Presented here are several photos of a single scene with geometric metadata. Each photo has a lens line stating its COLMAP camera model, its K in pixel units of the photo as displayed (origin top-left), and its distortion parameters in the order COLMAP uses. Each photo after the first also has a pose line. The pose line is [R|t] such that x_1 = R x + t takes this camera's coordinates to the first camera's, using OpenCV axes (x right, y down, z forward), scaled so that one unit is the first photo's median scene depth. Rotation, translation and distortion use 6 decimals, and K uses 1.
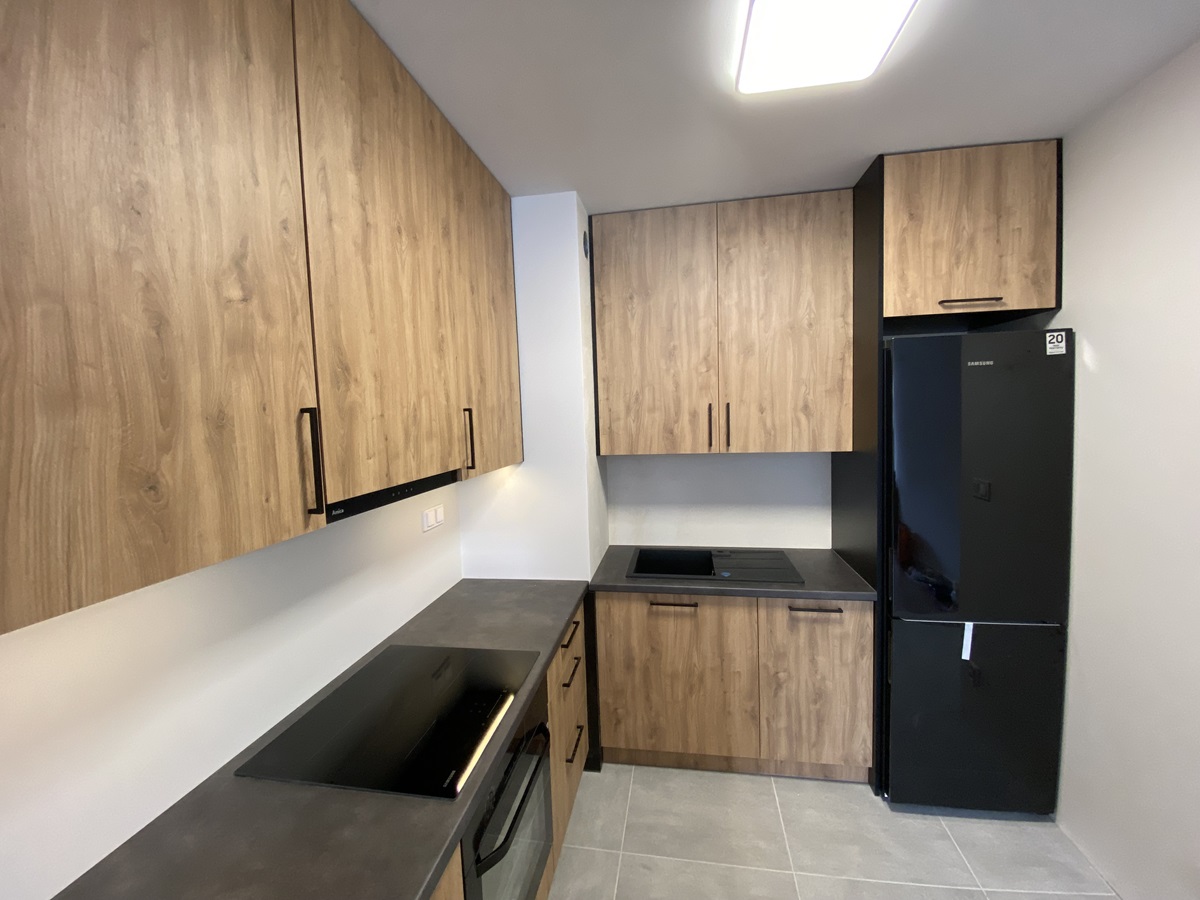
lens RADIAL K [[482.9, 0, 602.4], [0, 482.9, 443.1], [0, 0, 1]] dist [0.006133, -0.006202]
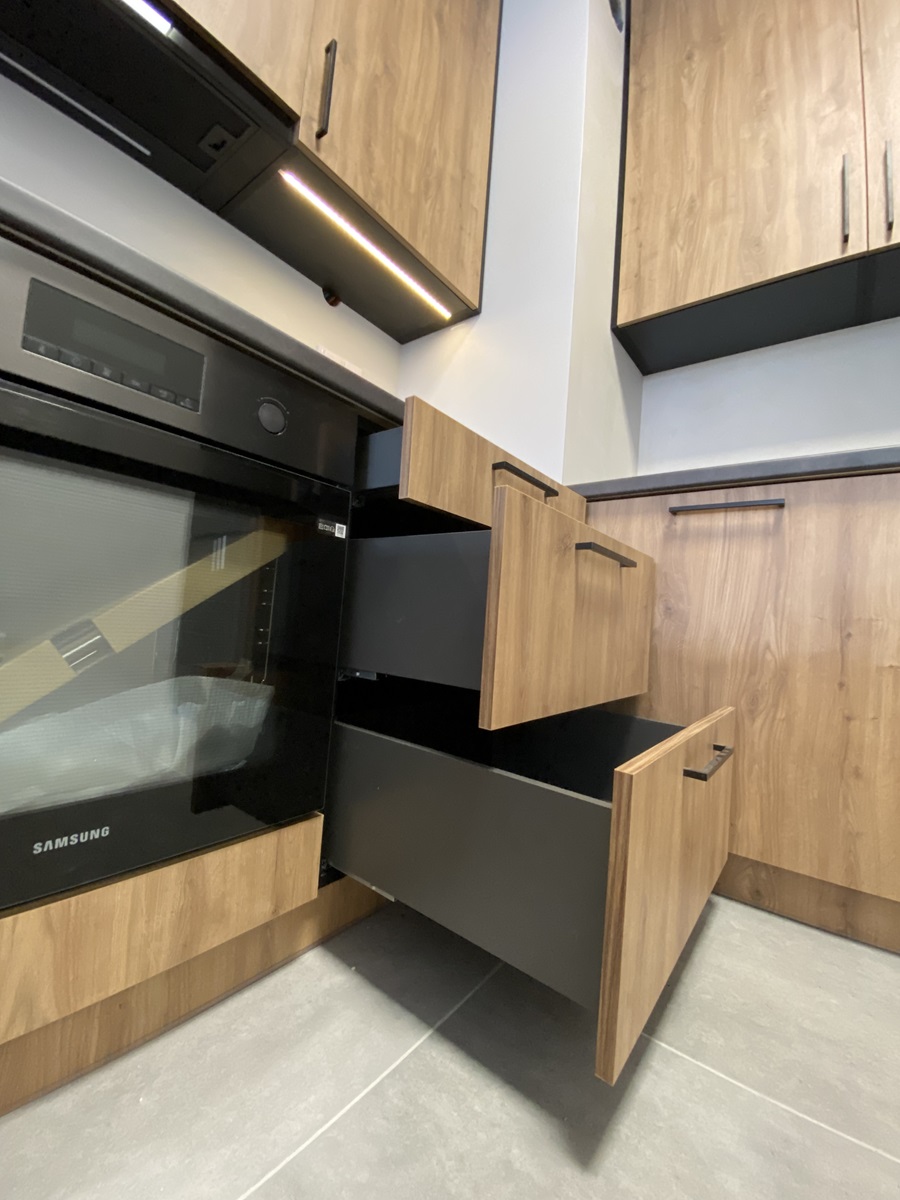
lens RADIAL K [[490.2, 0, 456.7], [0, 490.2, 597.9], [0, 0, 1]] dist [-0.003322, -0.010411]
pose [[0.879429, 0.079198, -0.469396, 0.150515], [-0.131962, 0.987977, -0.080541, 0.497141], [0.457374, 0.132772, 0.879307, 0.486712]]
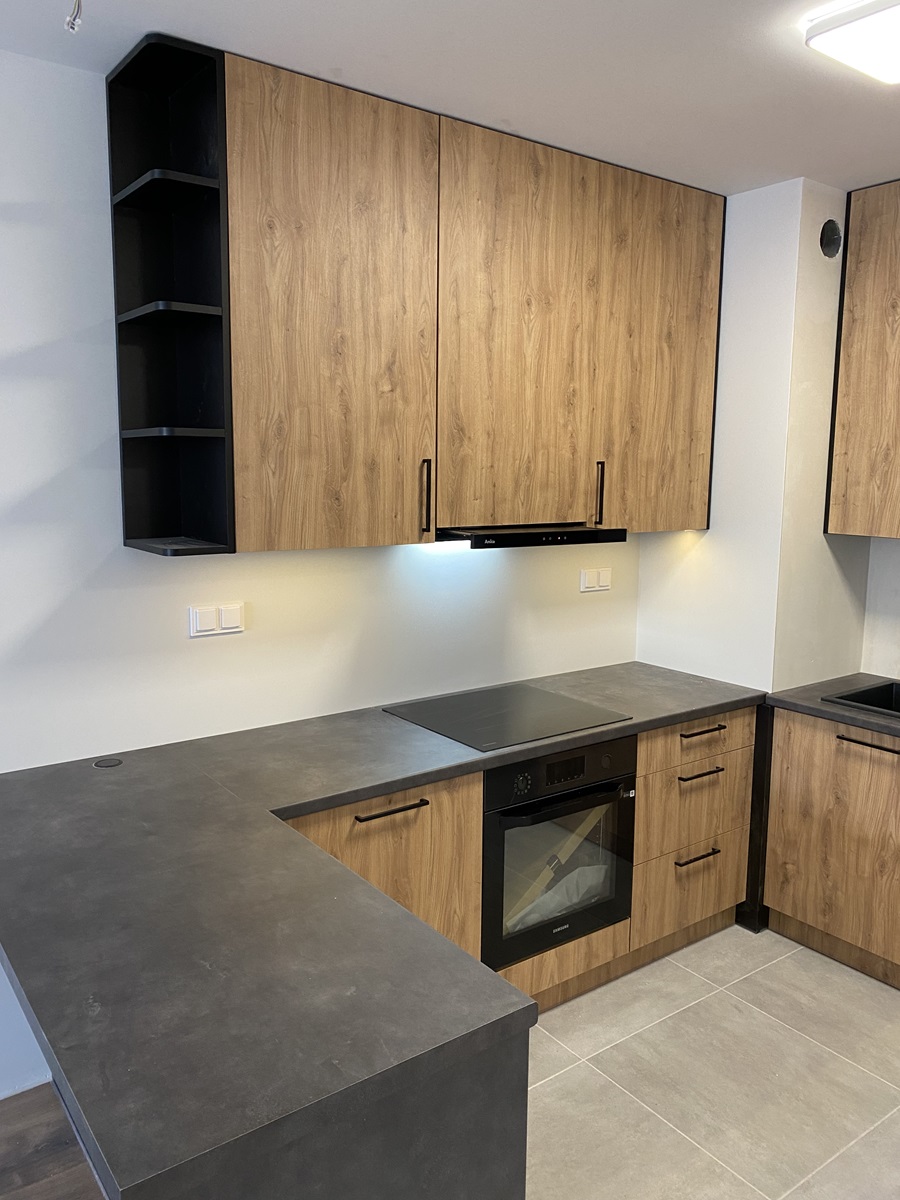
lens RADIAL K [[905.5, 0, 456.8], [0, 905.5, 592.0], [0, 0, 1]] dist [0.040657, -0.046888]
pose [[0.719610, 0.135476, -0.681034, 0.608951], [-0.080548, 0.990448, 0.111917, 0.005406], [0.689691, -0.025681, 0.723649, -0.410920]]
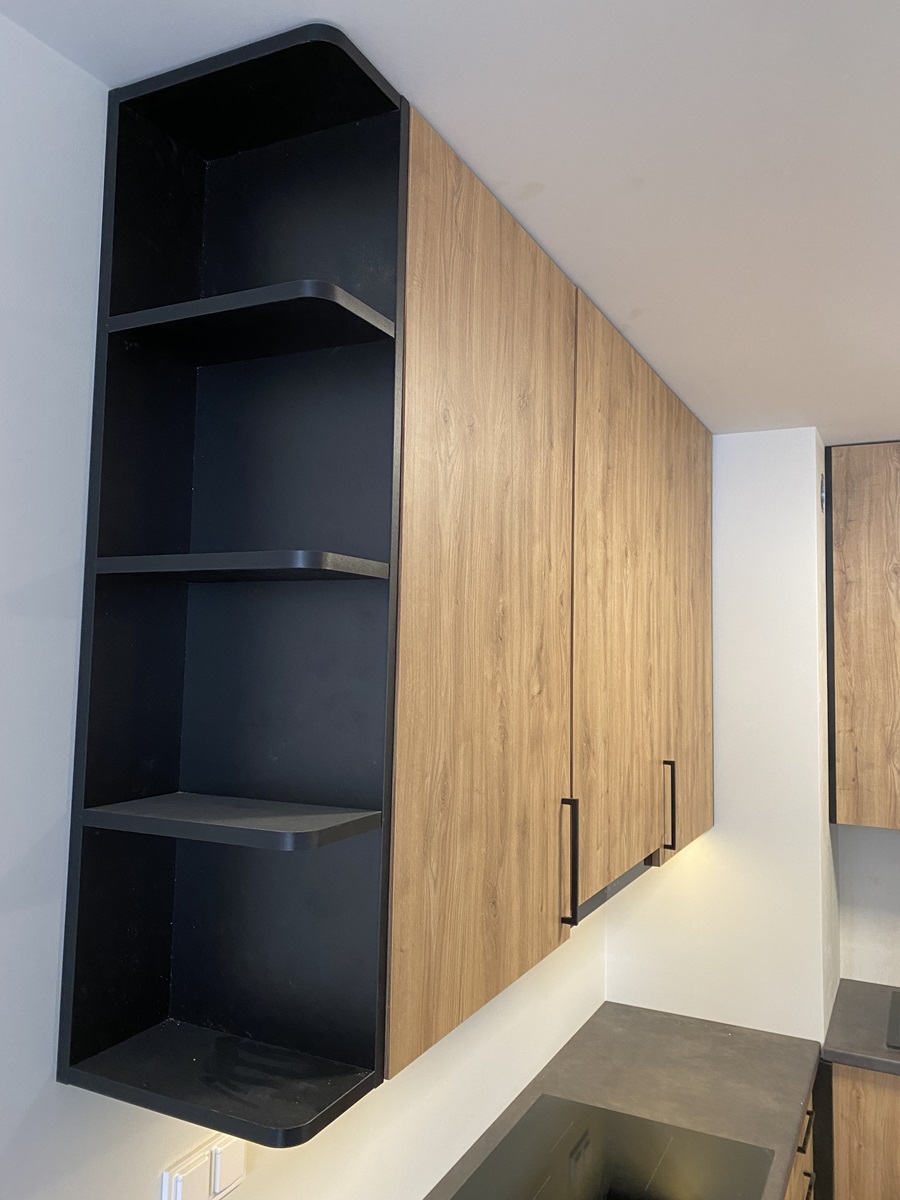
lens RADIAL K [[905.5, 0, 458.8], [0, 905.5, 582.9], [0, 0, 1]] dist [0.040657, -0.046888]
pose [[0.953024, 0.026694, -0.301717, -0.136947], [-0.069648, 0.988730, -0.132519, -0.101403], [0.294779, 0.147308, 0.944143, -0.304989]]
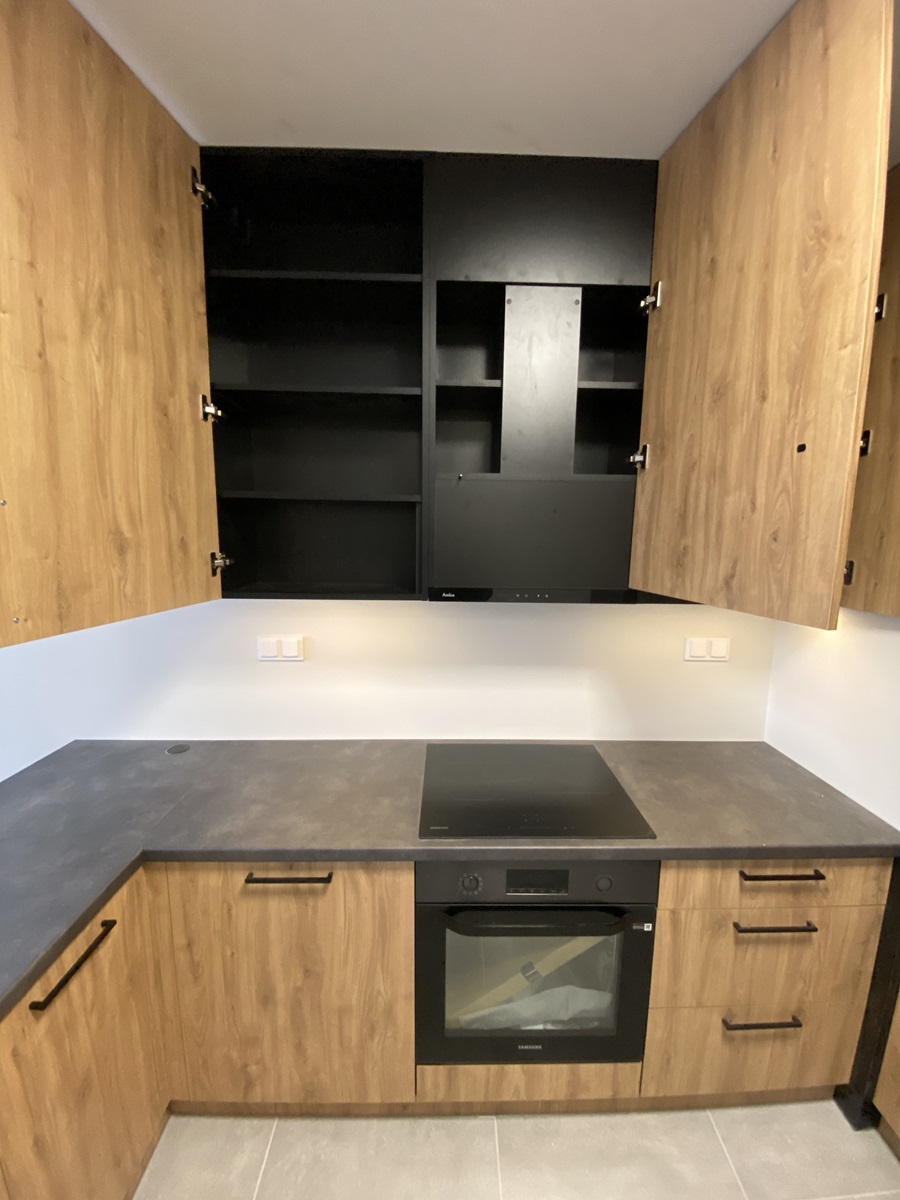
lens RADIAL K [[490.2, 0, 456.3], [0, 490.2, 592.7], [0, 0, 1]] dist [-0.003322, -0.010411]
pose [[0.183518, 0.163160, -0.969381, 0.378902], [-0.086137, 0.985005, 0.149483, -0.034485], [0.979235, 0.056066, 0.194820, 0.376447]]
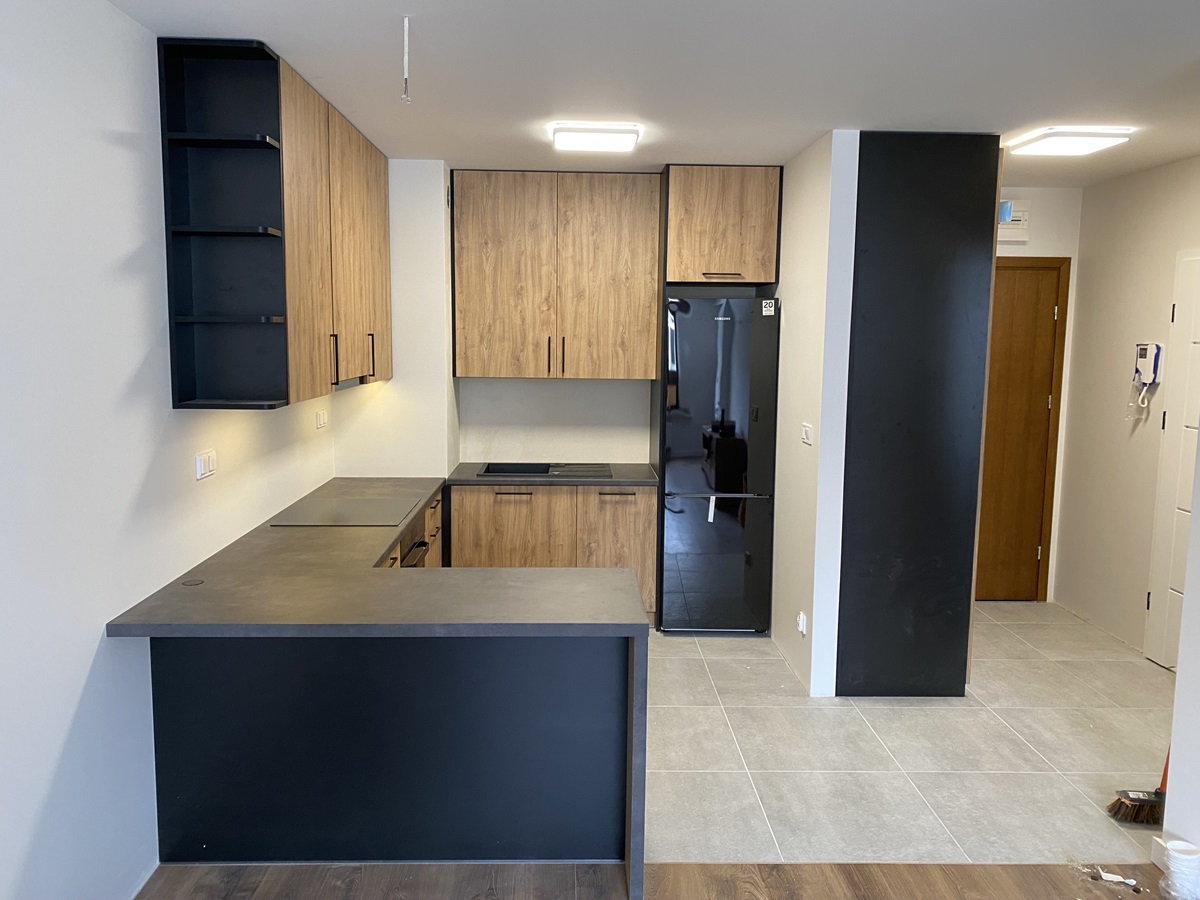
lens RADIAL K [[905.5, 0, 597.1], [0, 905.5, 460.5], [0, 0, 1]] dist [0.040657, -0.046888]
pose [[0.980629, 0.018565, 0.194992, -0.107557], [-0.032736, 0.997030, 0.069706, 0.072798], [-0.193118, -0.074739, 0.978325, -1.401635]]
